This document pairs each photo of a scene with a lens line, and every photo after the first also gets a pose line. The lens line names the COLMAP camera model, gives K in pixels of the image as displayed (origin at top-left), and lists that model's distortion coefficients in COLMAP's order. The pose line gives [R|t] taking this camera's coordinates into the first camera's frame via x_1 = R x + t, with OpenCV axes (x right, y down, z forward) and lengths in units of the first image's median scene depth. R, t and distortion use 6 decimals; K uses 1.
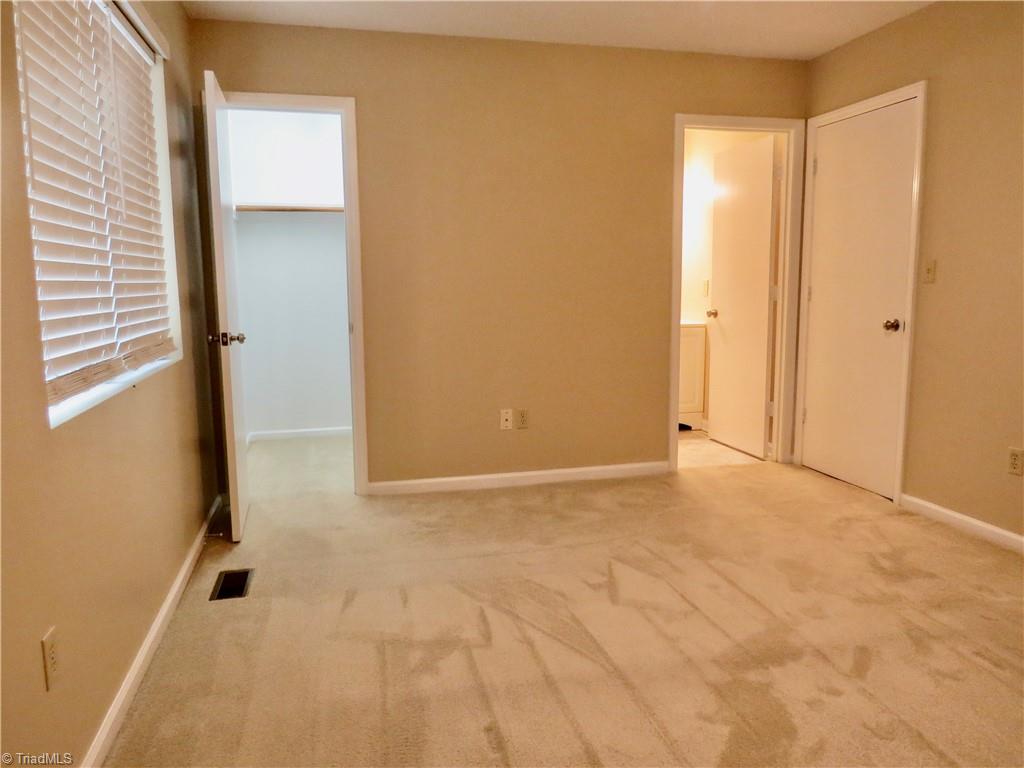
lens RADIAL K [[727.5, 0, 509.8], [0, 727.5, 385.4], [0, 0, 1]] dist [-0.010834, -0.001775]
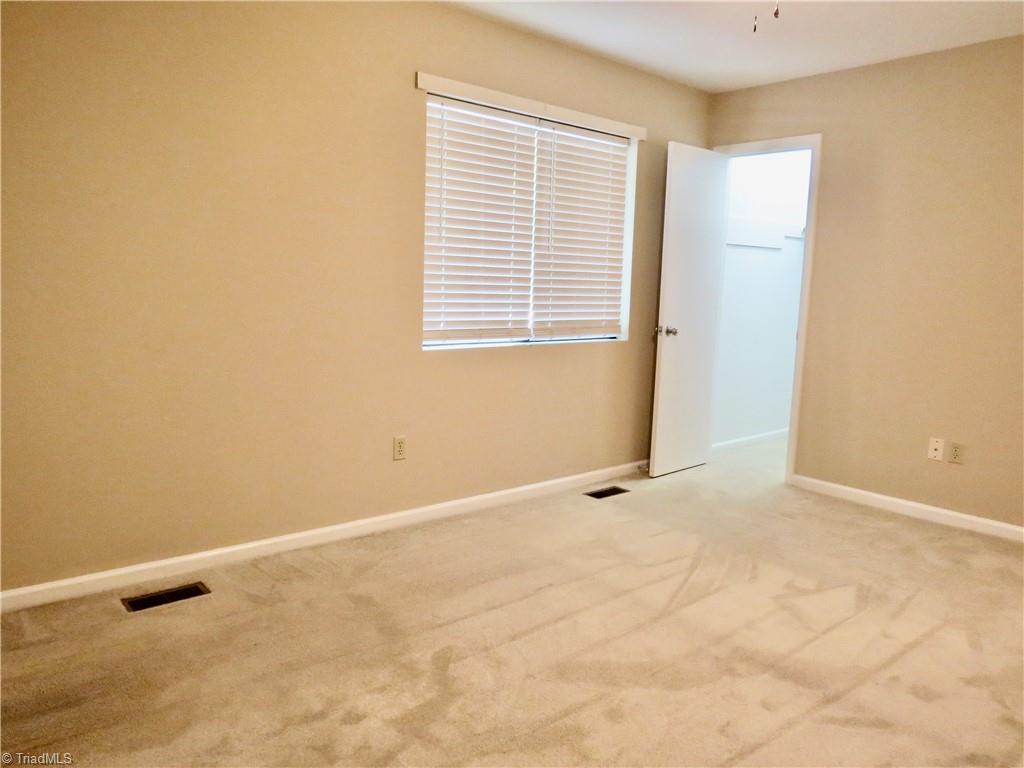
lens RADIAL K [[727.5, 0, 514.5], [0, 727.5, 390.7], [0, 0, 1]] dist [-0.010834, -0.001775]
pose [[0.448079, 0.154570, -0.880530, 0.830970], [-0.159151, 0.982998, 0.091569, -0.038154], [0.879714, 0.099107, 0.465061, 0.123679]]
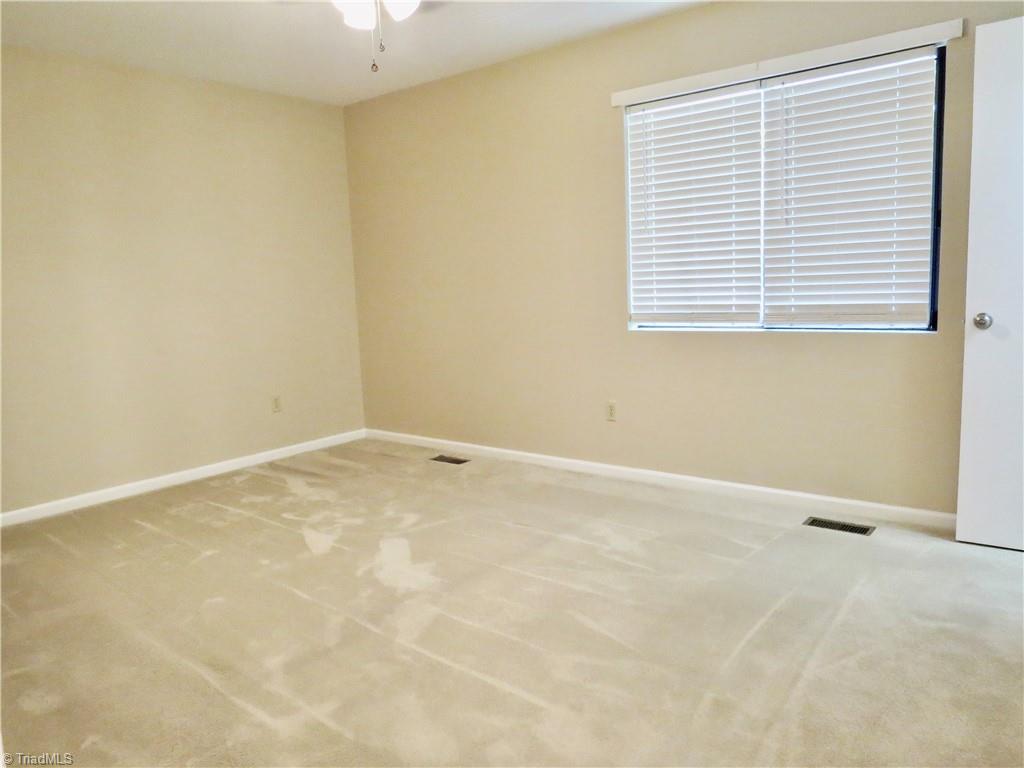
lens RADIAL K [[727.5, 0, 513.2], [0, 727.5, 379.5], [0, 0, 1]] dist [-0.010834, -0.001775]
pose [[-0.790965, 0.136940, -0.596340, 0.700070], [-0.030082, 0.964751, 0.261440, -0.243180], [0.611121, 0.224729, -0.758965, 1.539493]]
